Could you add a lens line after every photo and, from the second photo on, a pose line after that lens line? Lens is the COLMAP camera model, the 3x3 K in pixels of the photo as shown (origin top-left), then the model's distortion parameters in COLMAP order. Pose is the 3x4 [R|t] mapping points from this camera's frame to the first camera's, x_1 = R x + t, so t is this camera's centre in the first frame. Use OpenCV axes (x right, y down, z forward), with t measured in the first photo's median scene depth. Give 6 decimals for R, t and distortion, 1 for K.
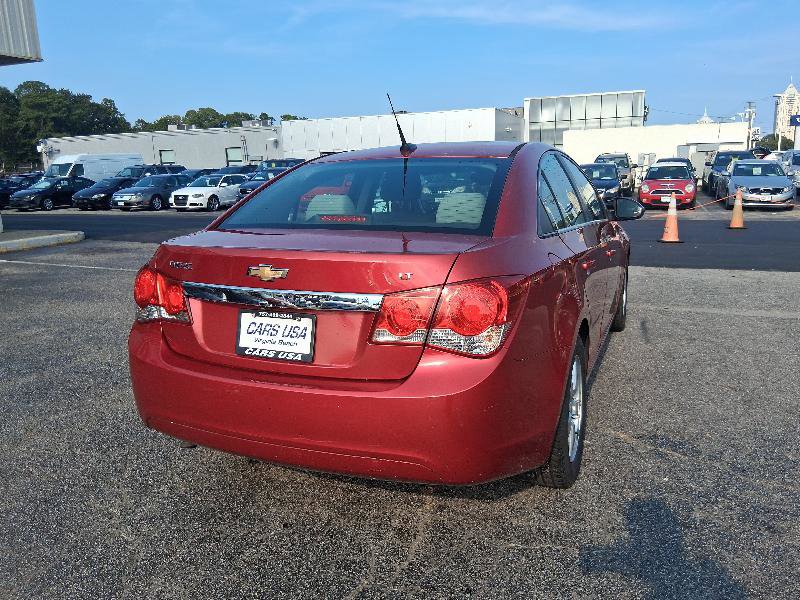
lens RADIAL K [[606.5, 0, 400.0], [0, 606.5, 300.0], [0, 0, 1]] dist [0.110766, -0.189762]
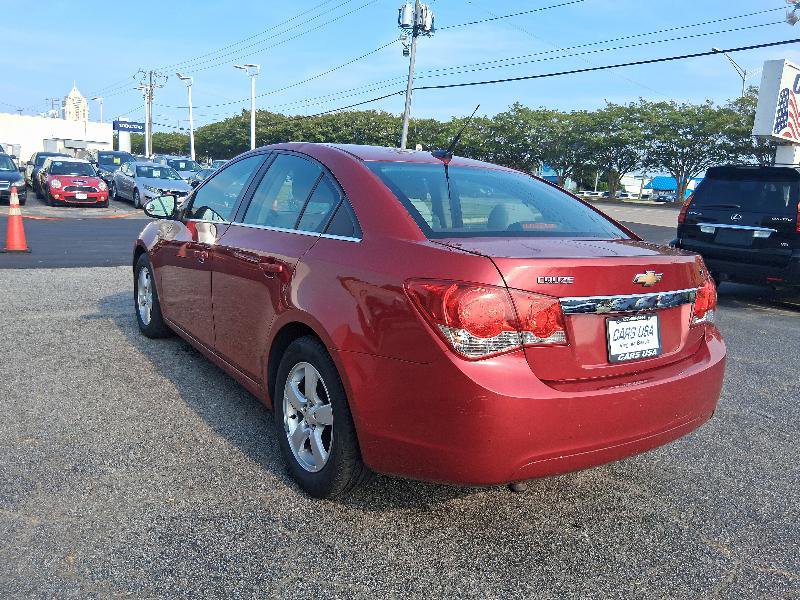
lens RADIAL K [[607.3, 0, 398.7], [0, 607.3, 294.7], [0, 0, 1]] dist [0.115687, -0.206697]
pose [[0.533281, -0.093503, 0.840755, -1.082766], [0.096926, 0.994081, 0.049077, -0.089078], [-0.840367, 0.055319, 0.539188, 0.625160]]
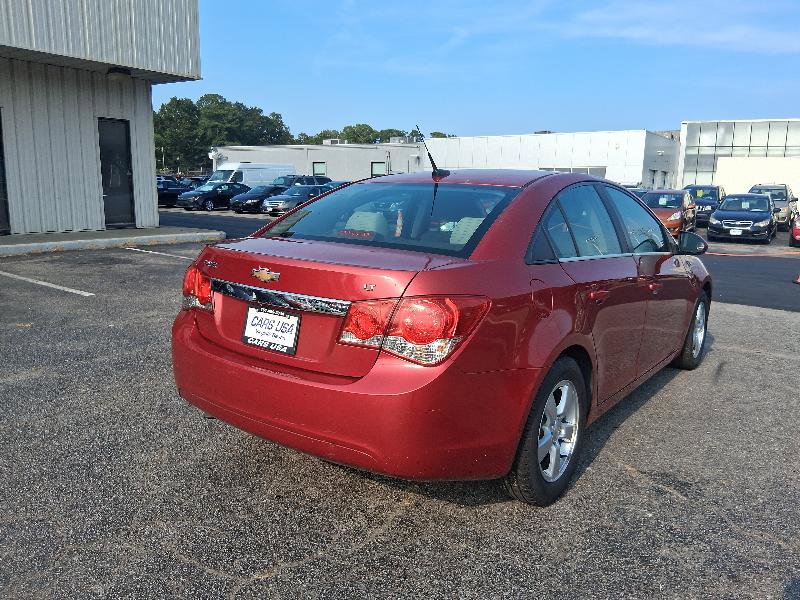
lens RADIAL K [[603.2, 0, 406.1], [0, 603.2, 298.7], [0, 0, 1]] dist [0.118033, -0.195423]
pose [[0.973781, 0.087783, -0.209869, 0.235928], [-0.093552, 0.995457, -0.017703, -0.002953], [0.207362, 0.036873, 0.977569, -0.070934]]
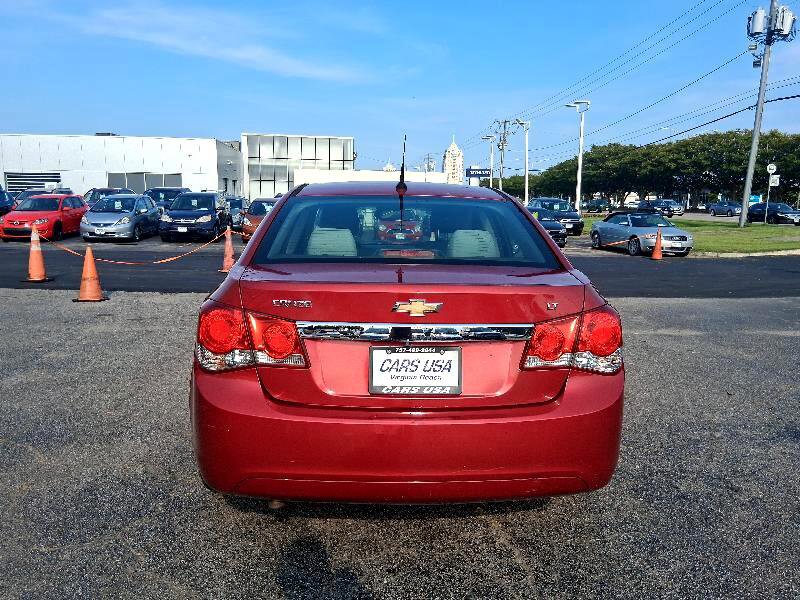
lens RADIAL K [[622.6, 0, 400.0], [0, 622.6, 300.0], [0, 0, 1]] dist [0.002121, -0.000464]
pose [[0.894345, -0.026476, 0.446595, -0.551474], [0.052128, 0.997615, -0.045248, -0.009688], [-0.444331, 0.063747, 0.893592, 0.087149]]
